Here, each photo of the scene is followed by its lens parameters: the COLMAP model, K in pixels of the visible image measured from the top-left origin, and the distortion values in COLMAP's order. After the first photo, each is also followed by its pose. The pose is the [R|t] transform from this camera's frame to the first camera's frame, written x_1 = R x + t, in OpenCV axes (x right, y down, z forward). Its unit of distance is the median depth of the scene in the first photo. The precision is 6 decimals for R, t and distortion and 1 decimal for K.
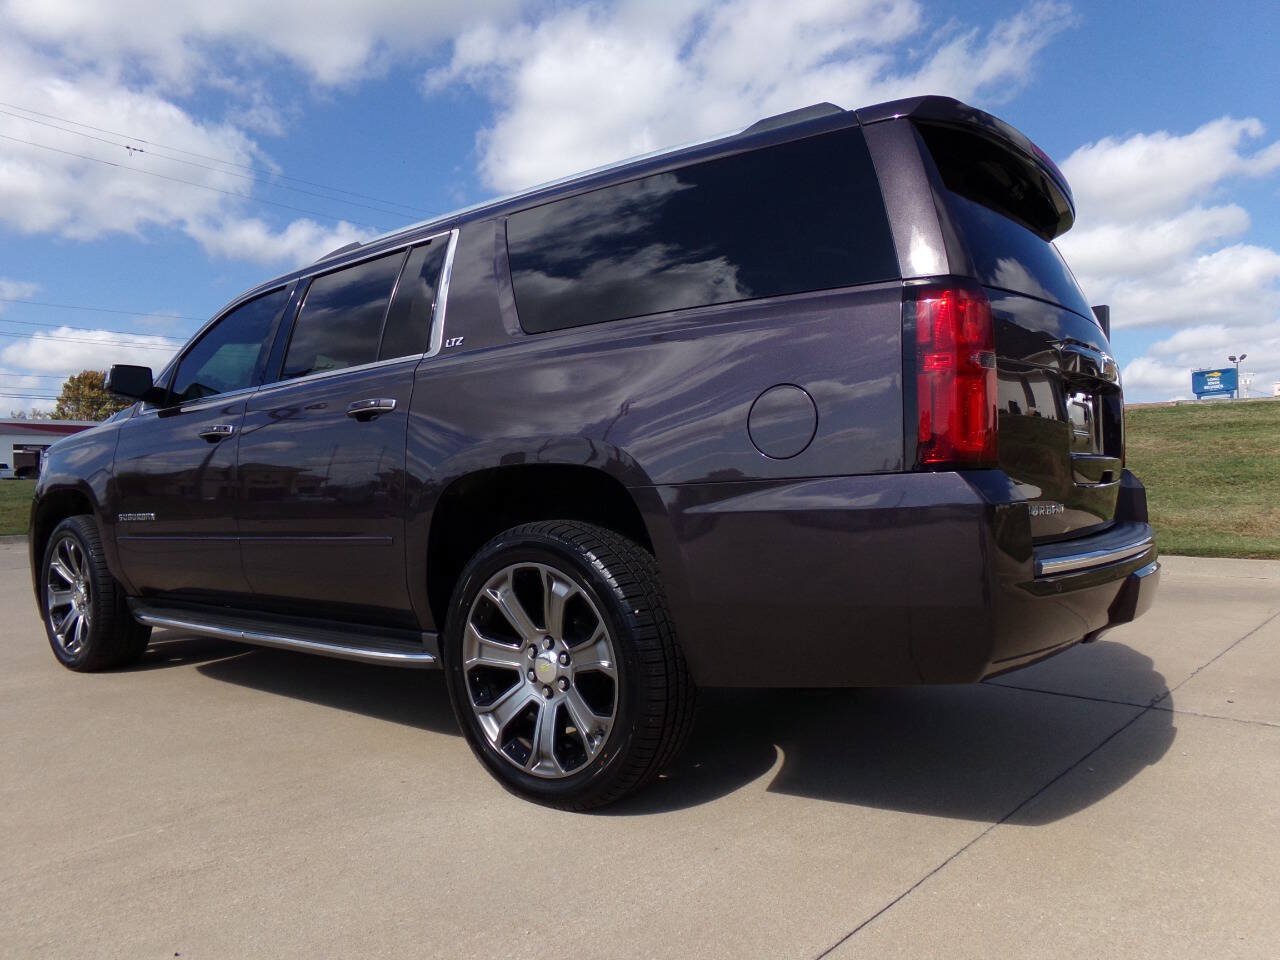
lens RADIAL K [[856.9, 0, 637.0], [0, 856.9, 520.1], [0, 0, 1]] dist [0.004005, 0.011518]
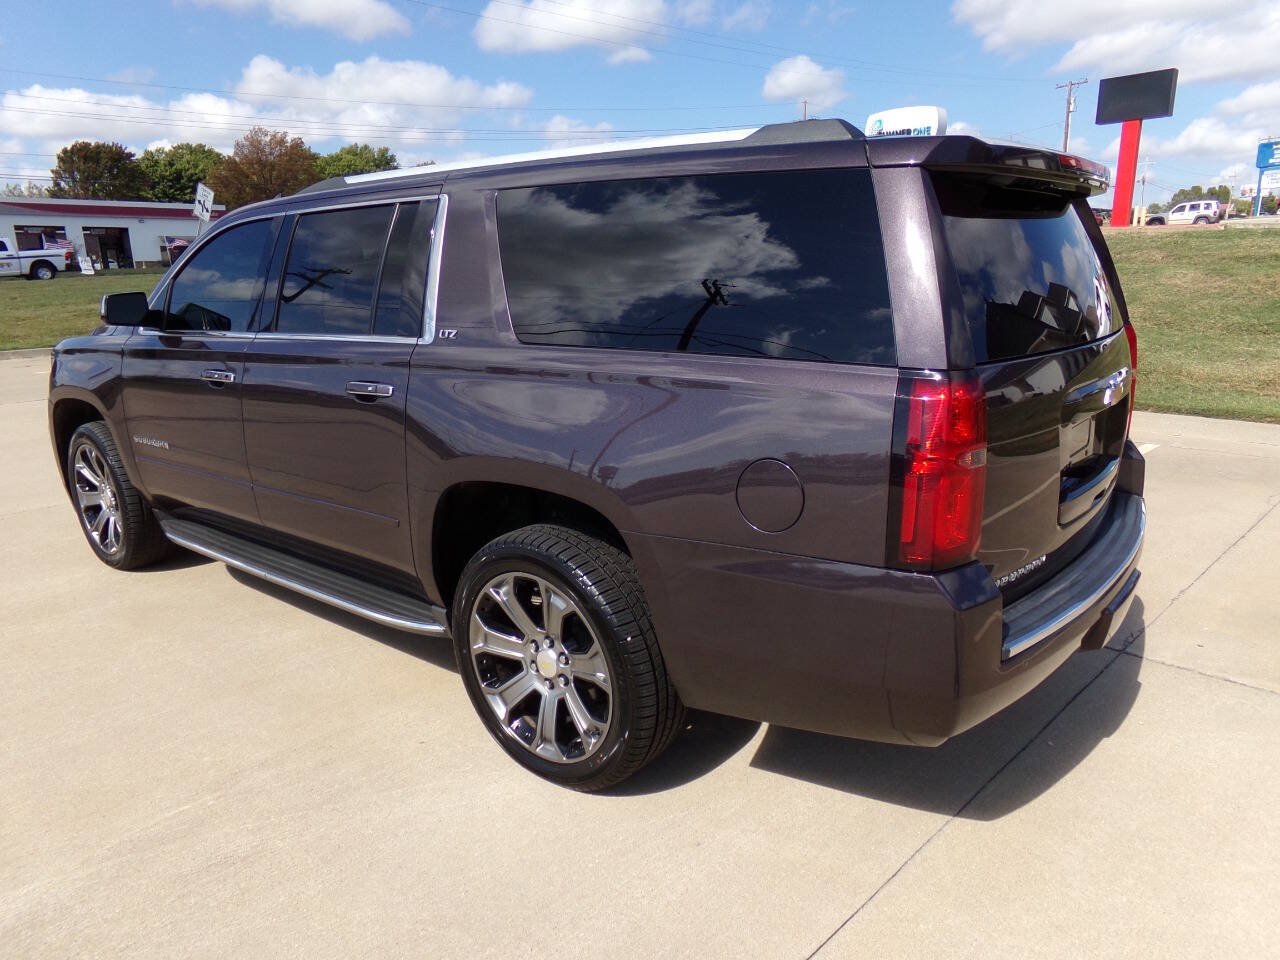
lens RADIAL K [[856.9, 0, 638.2], [0, 856.9, 459.9], [0, 0, 1]] dist [0.004005, 0.011518]
pose [[0.999685, 0.010023, -0.023017, 0.029917], [-0.003906, 0.967777, 0.251780, -0.341520], [0.024799, -0.251611, 0.967511, 0.027314]]
